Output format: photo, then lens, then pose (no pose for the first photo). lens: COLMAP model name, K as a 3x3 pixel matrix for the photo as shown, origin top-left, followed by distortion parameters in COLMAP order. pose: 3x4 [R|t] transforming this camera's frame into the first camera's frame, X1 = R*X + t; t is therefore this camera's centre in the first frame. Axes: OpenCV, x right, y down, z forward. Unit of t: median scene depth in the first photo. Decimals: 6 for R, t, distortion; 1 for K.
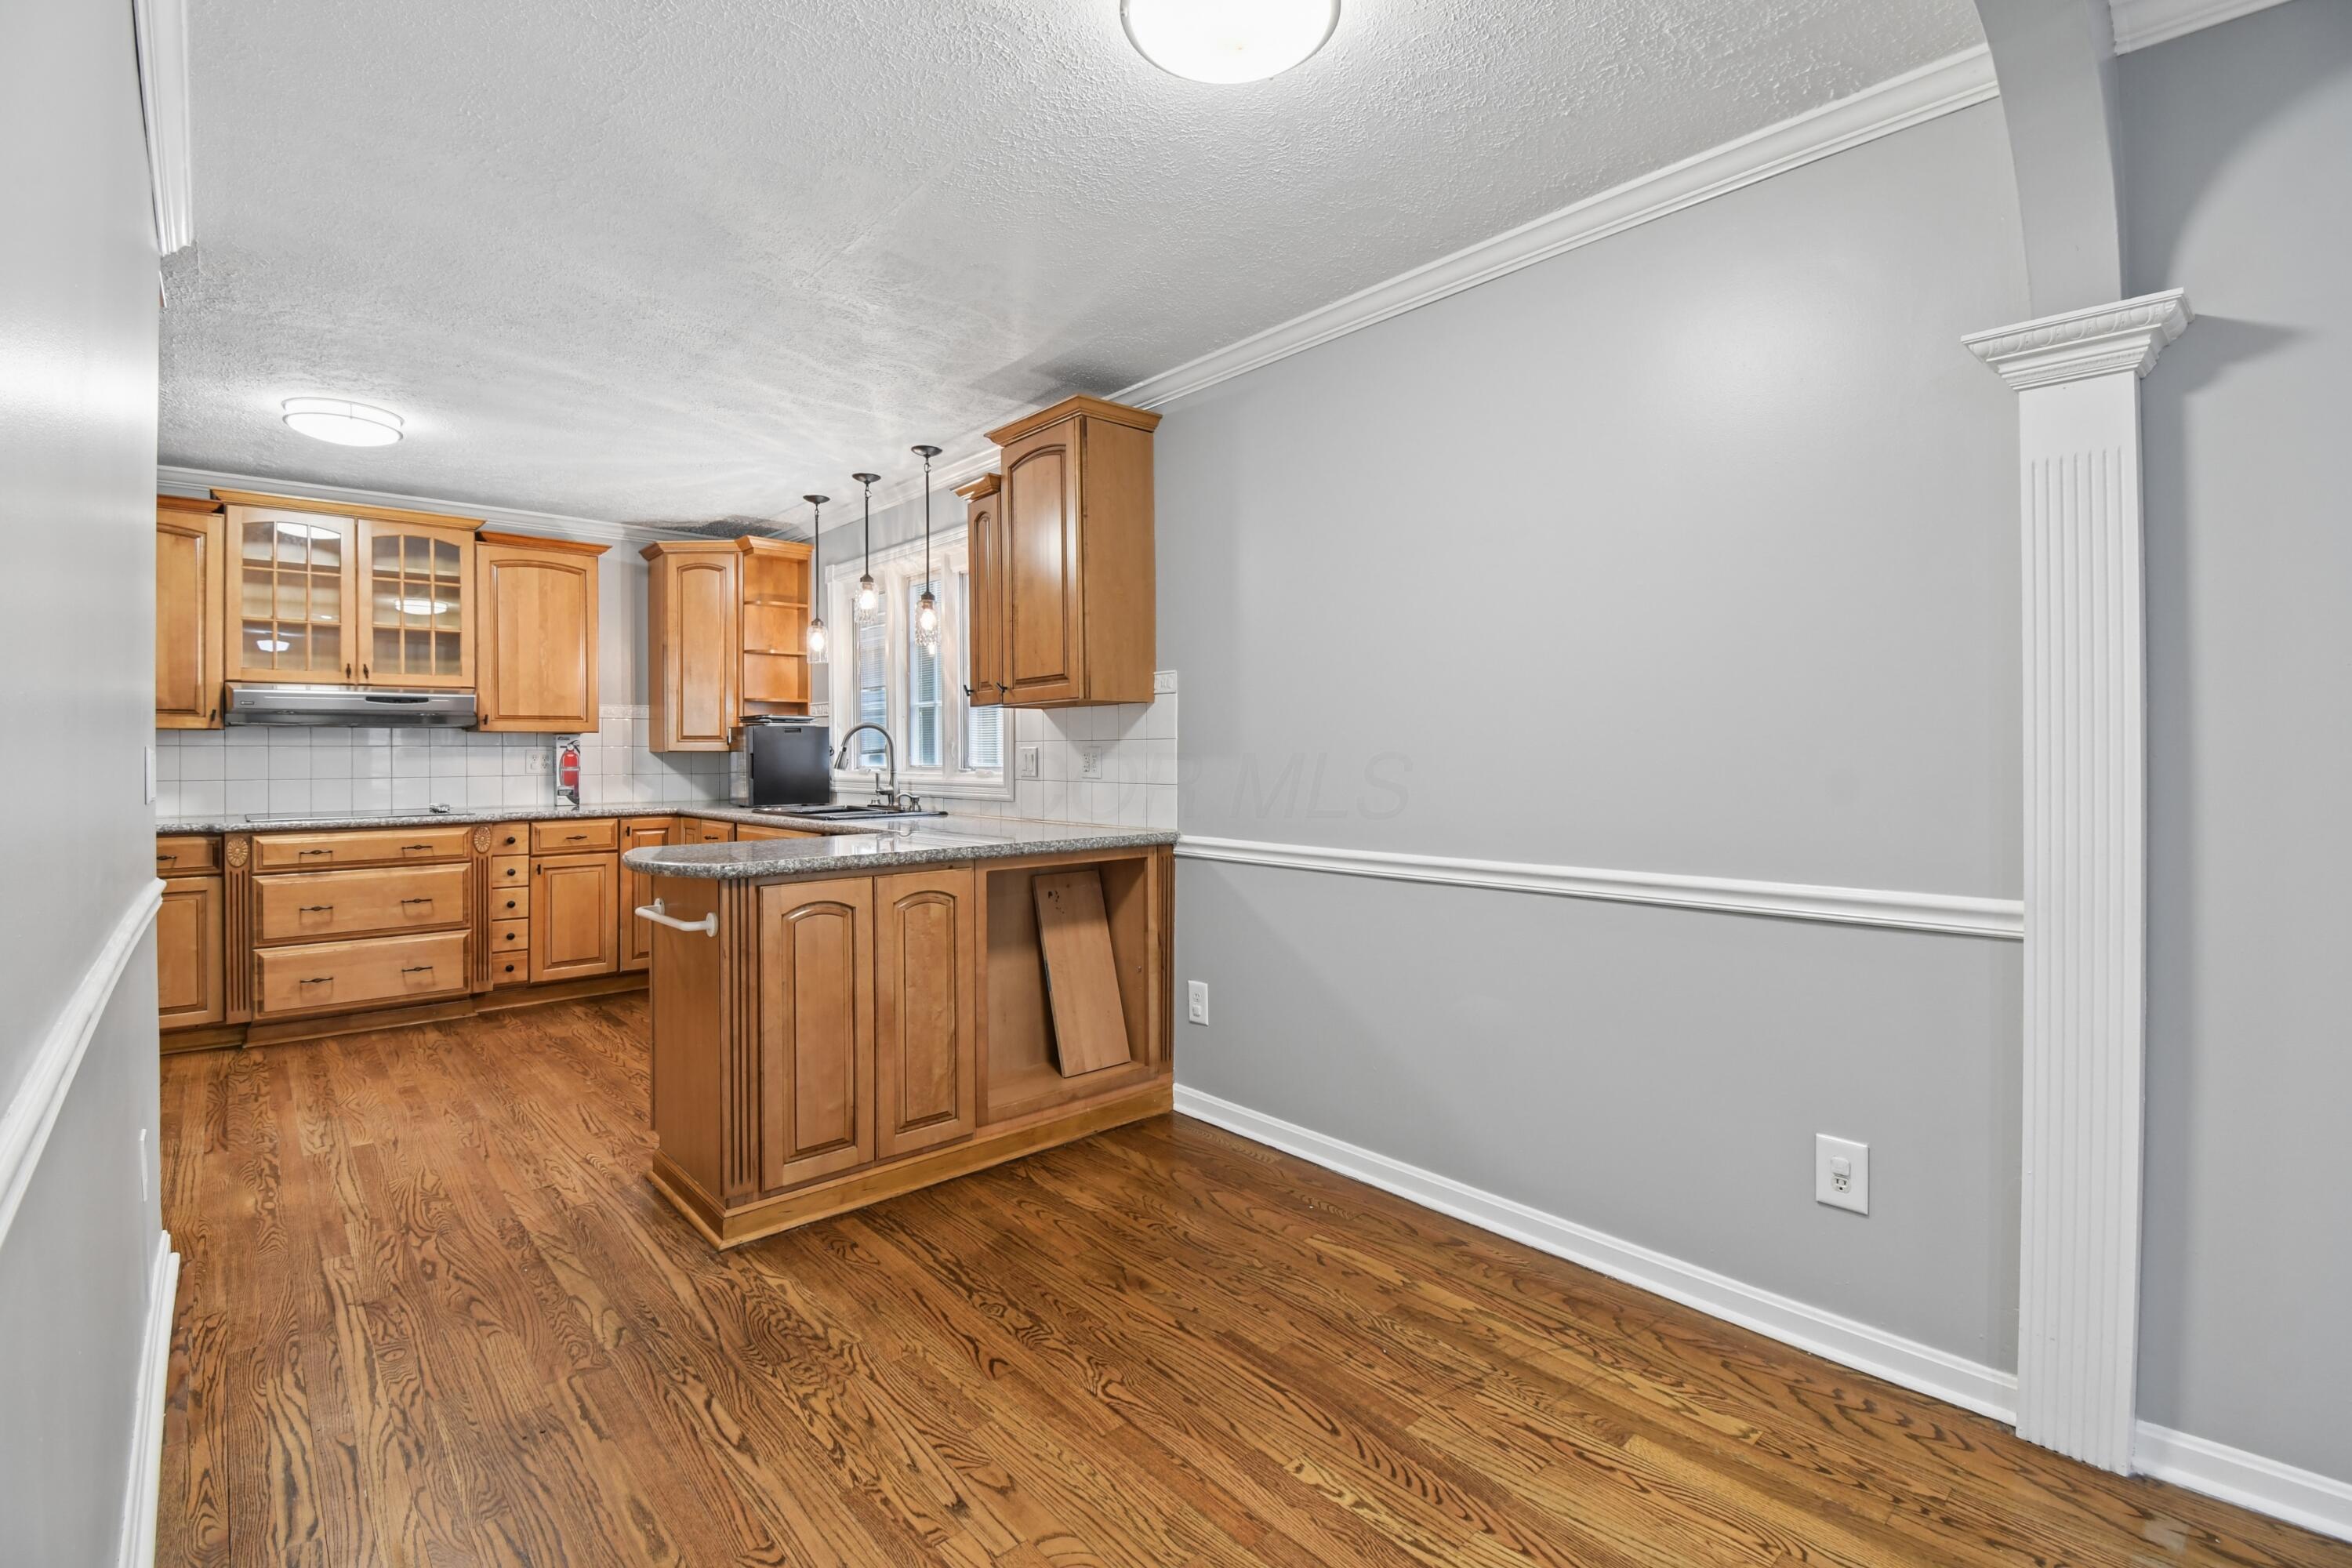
lens RADIAL K [[1038.7, 0, 1167.1], [0, 1038.7, 752.7], [0, 0, 1]] dist [0.009271, -0.019262]
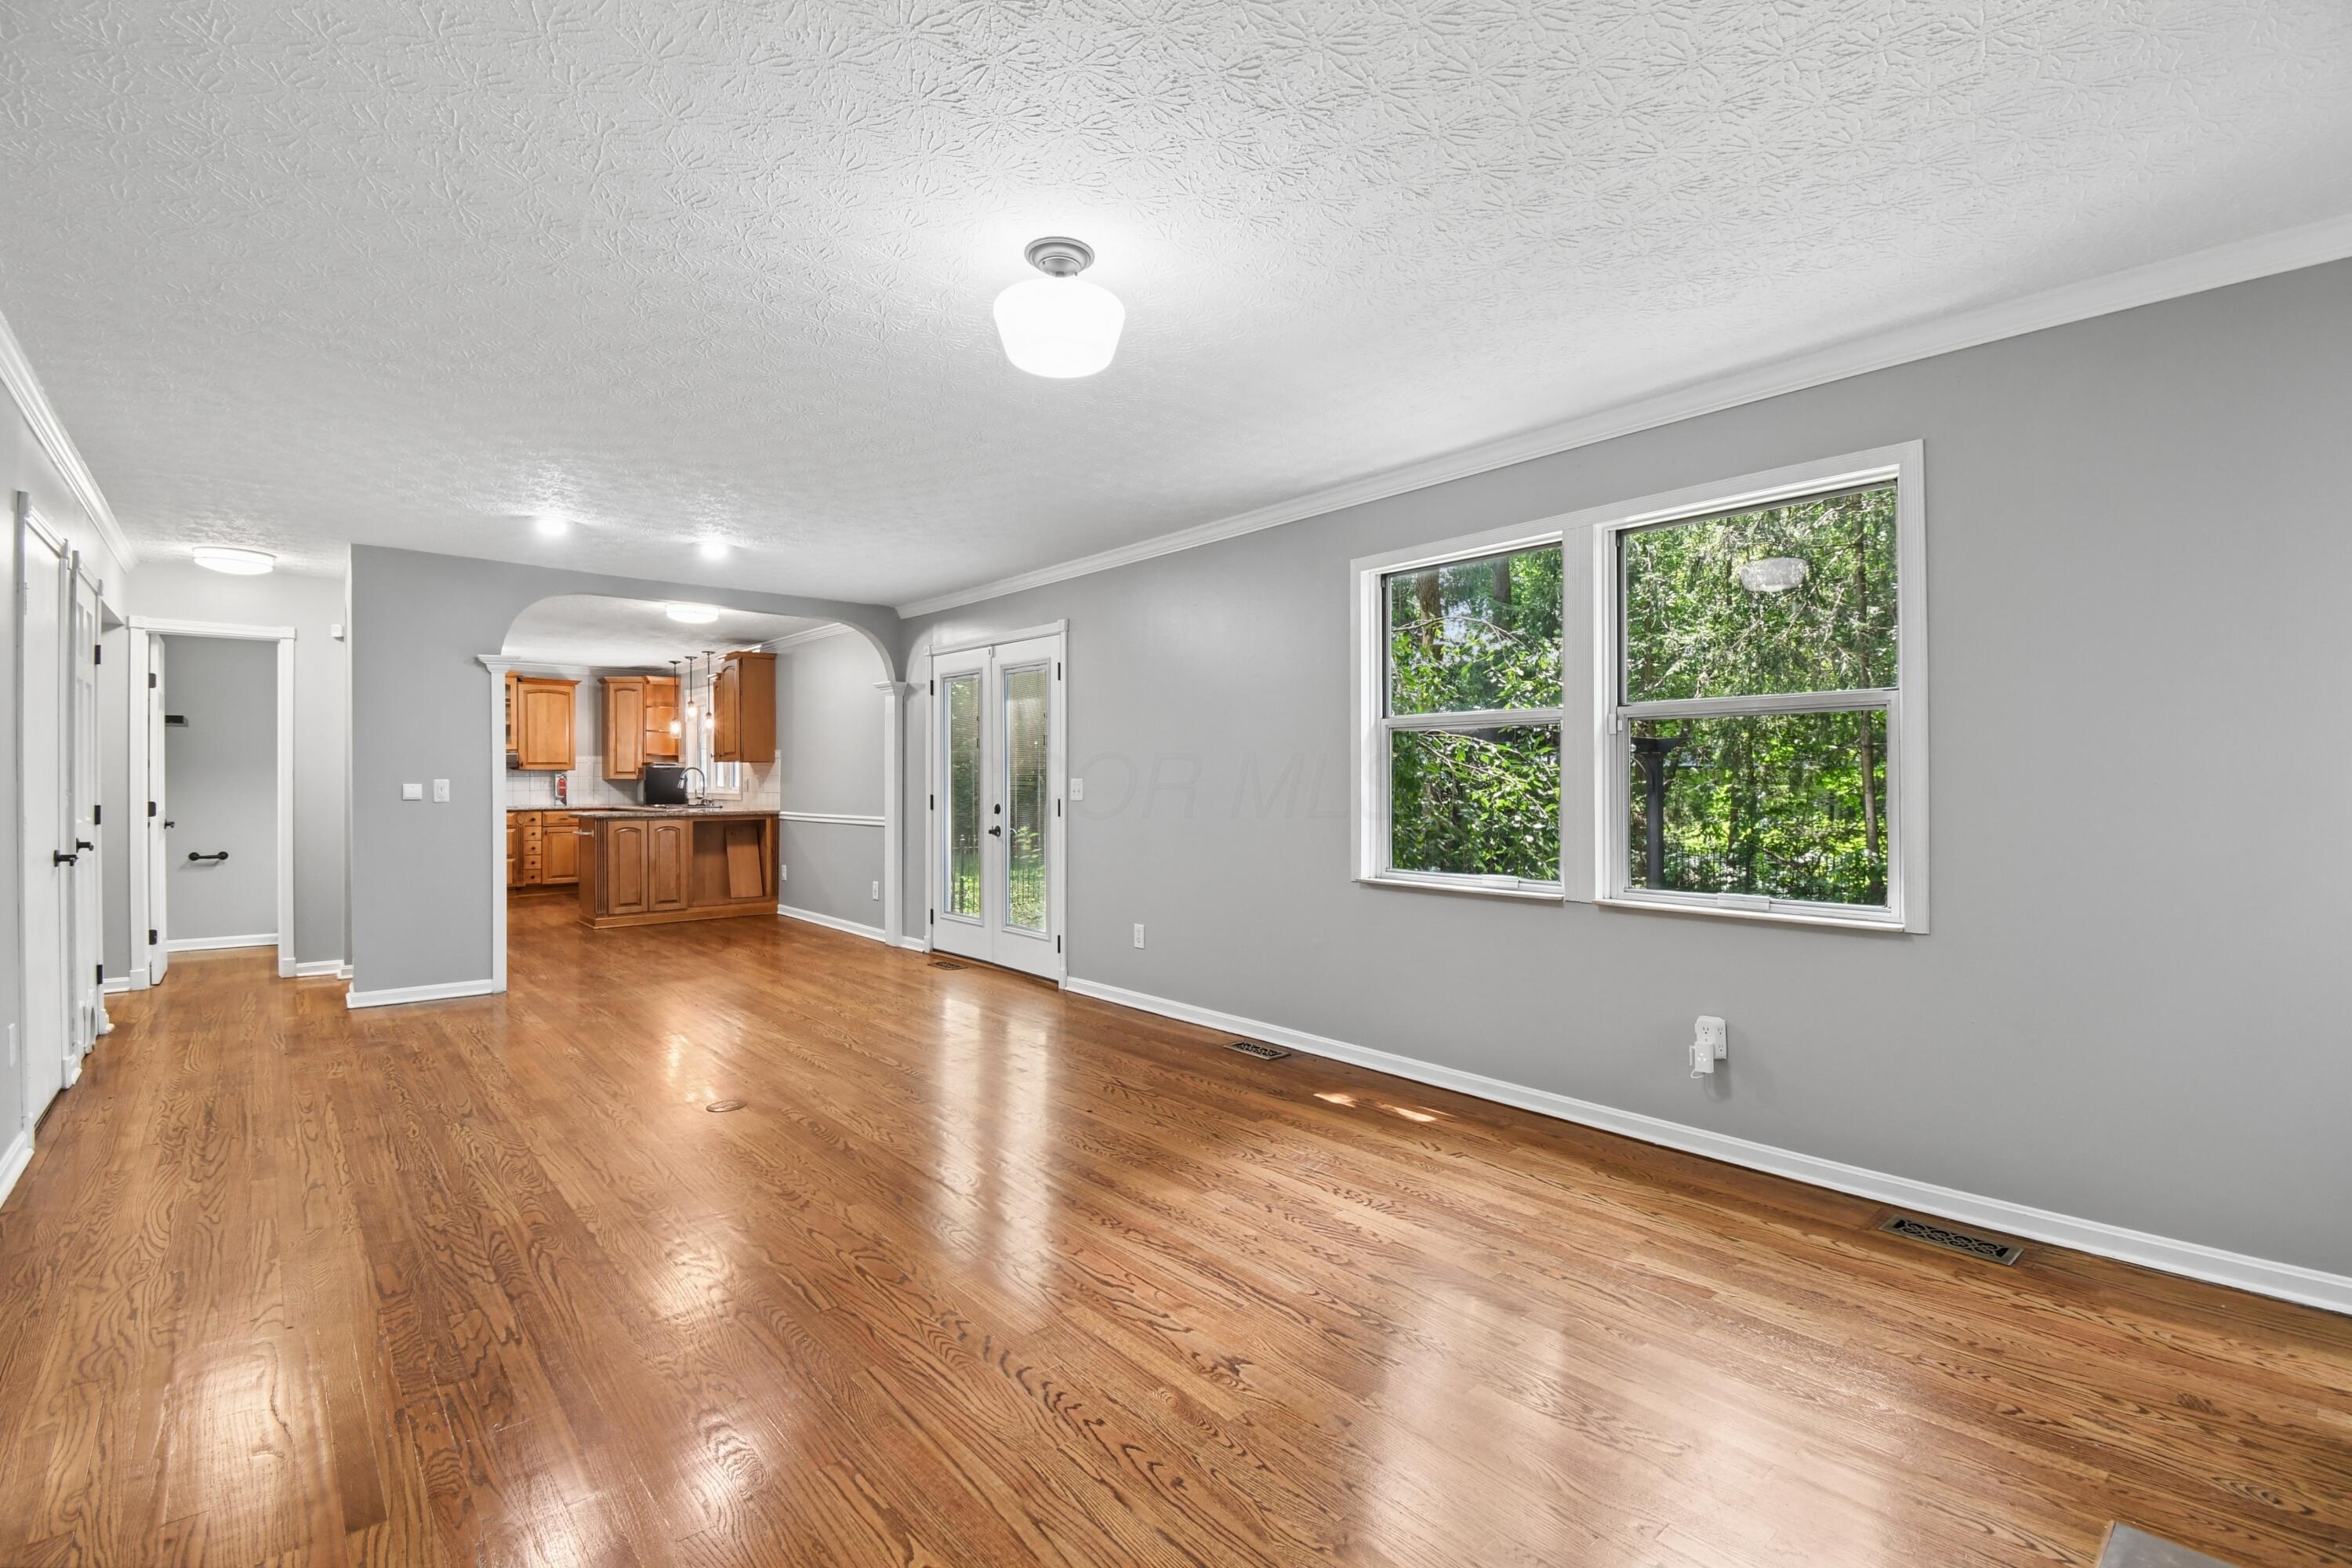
lens RADIAL K [[1038.7, 0, 1176.5], [0, 1038.7, 775.8], [0, 0, 1]] dist [0.009271, -0.019262]
pose [[0.999929, 0.002514, -0.011626, 0.772176], [-0.002541, 0.999994, -0.002305, -0.006597], [0.011620, 0.002335, 0.999930, -1.211114]]
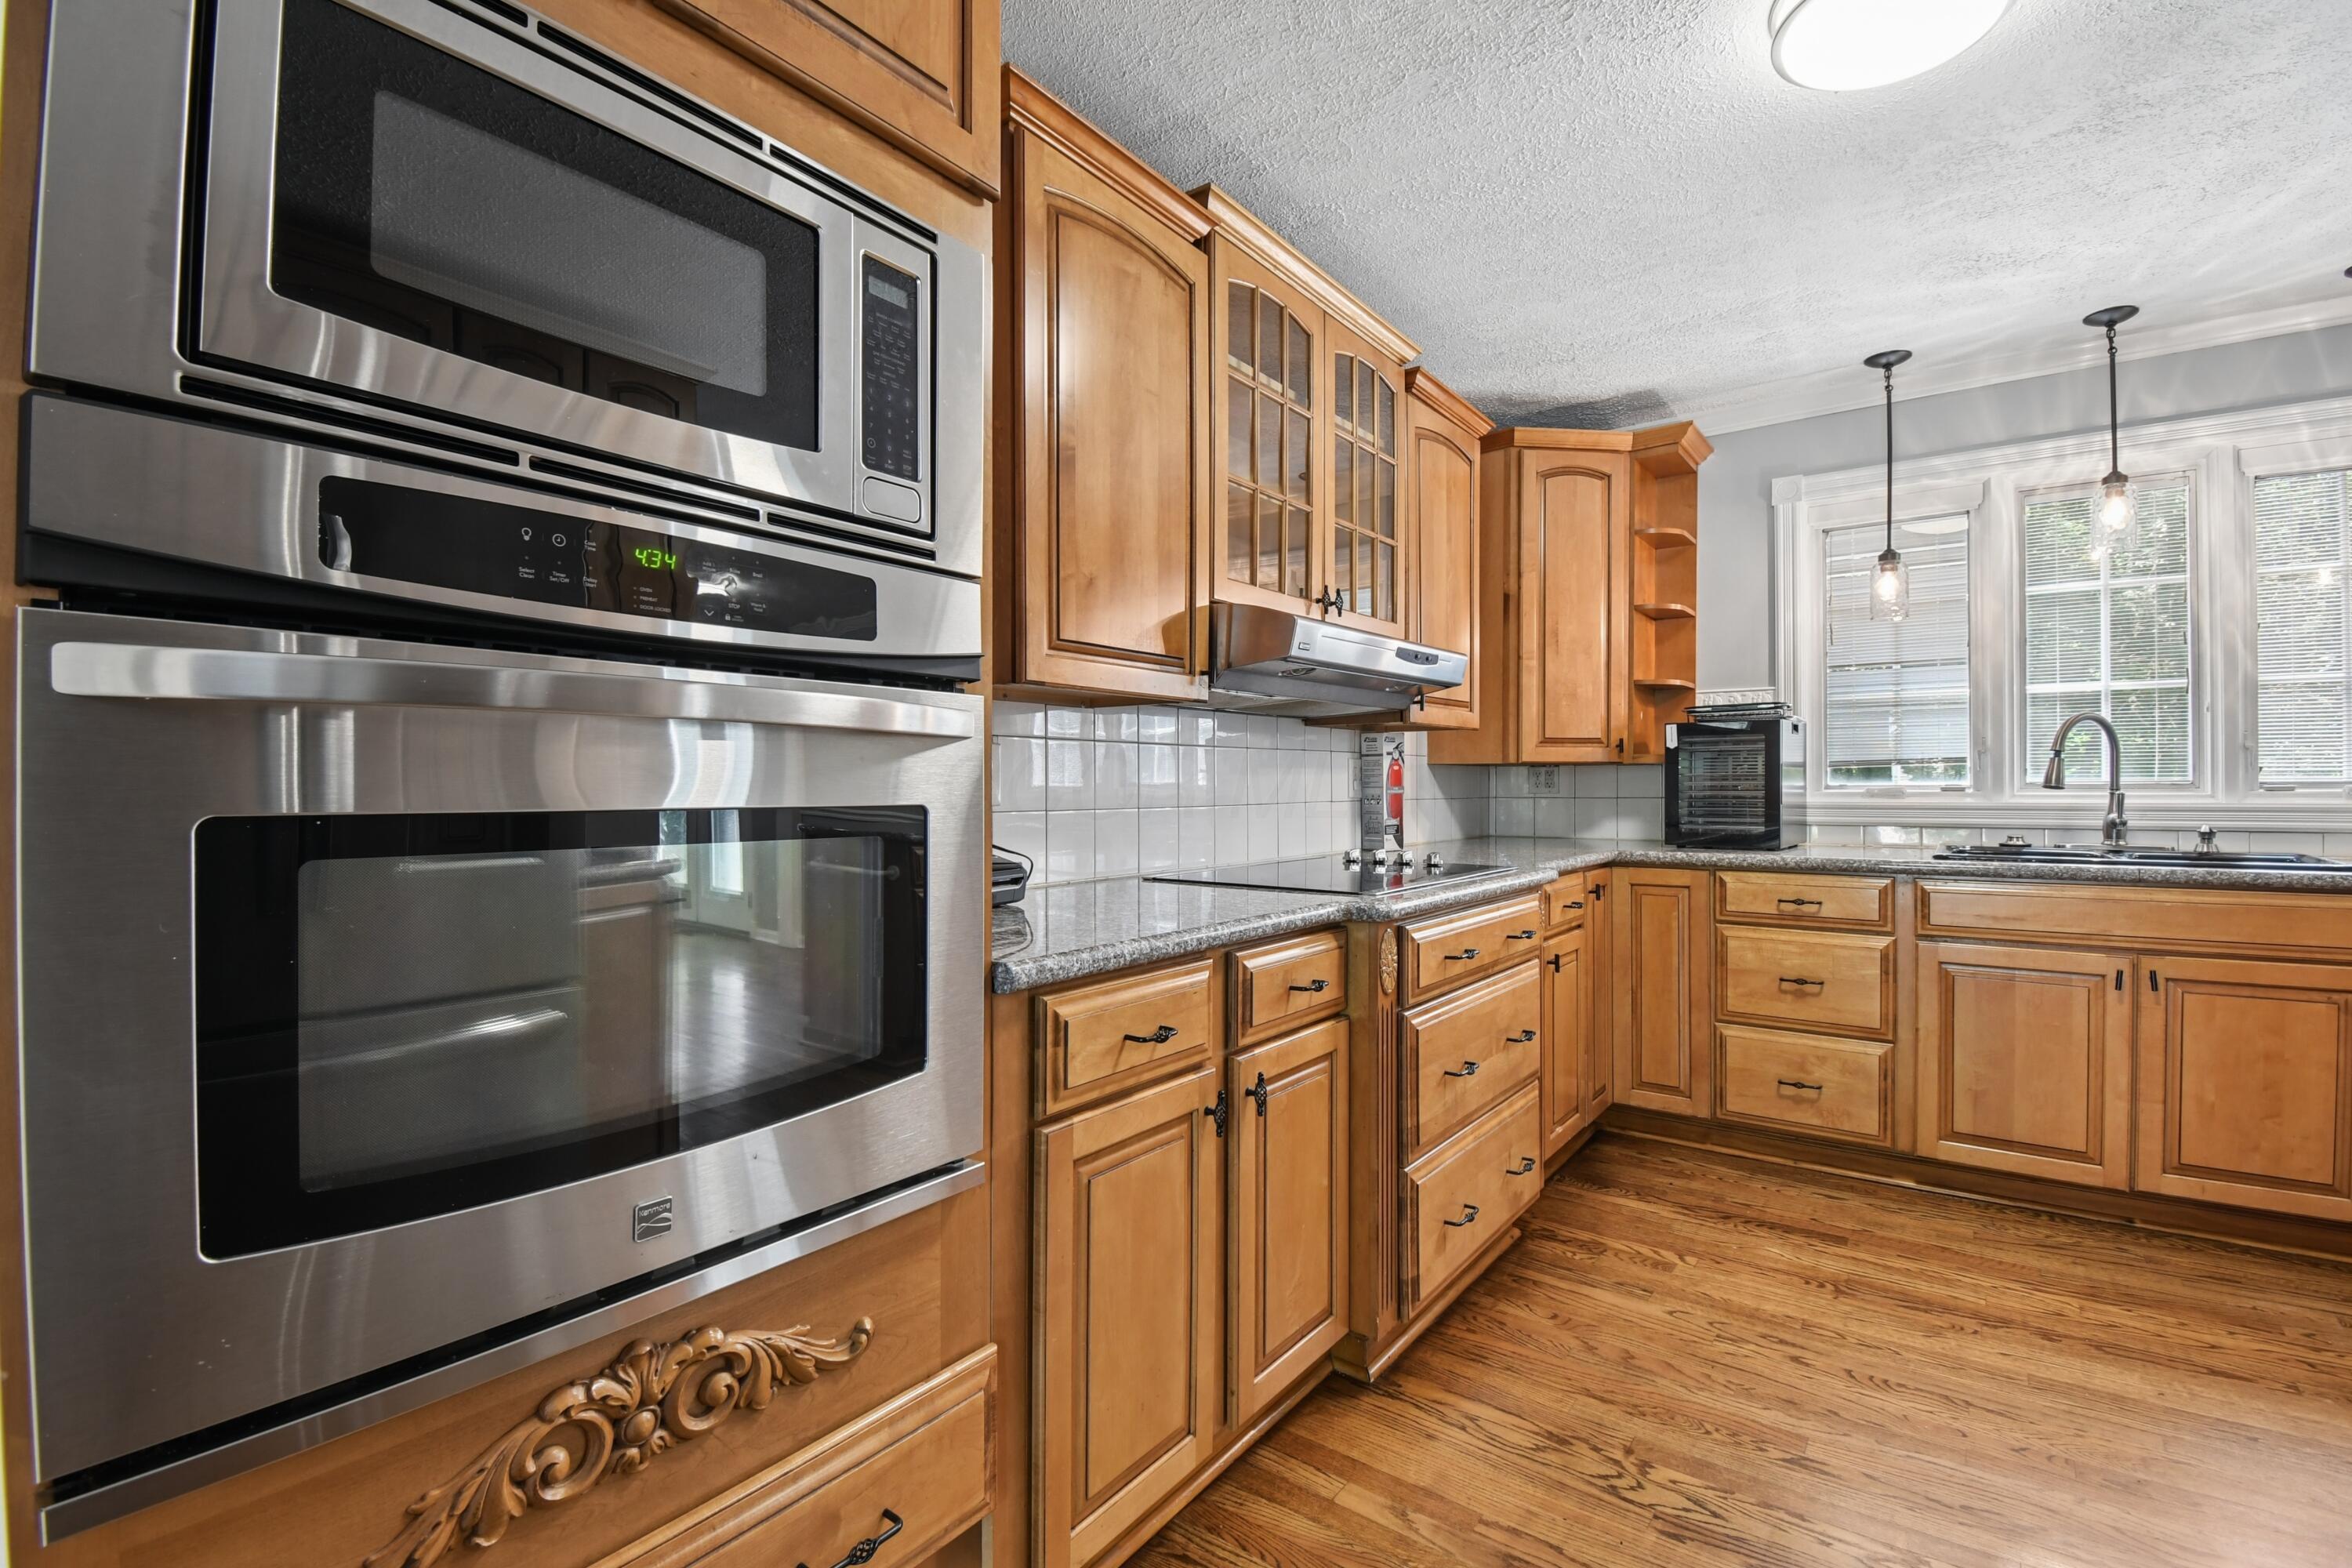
lens RADIAL K [[1038.7, 0, 1174.6], [0, 1038.7, 785.7], [0, 0, 1]] dist [0.009271, -0.019262]
pose [[0.983605, -0.001109, 0.180334, -0.932116], [0.001022, 0.999999, 0.000571, 0.014200], [-0.180334, -0.000377, 0.983605, 0.483280]]
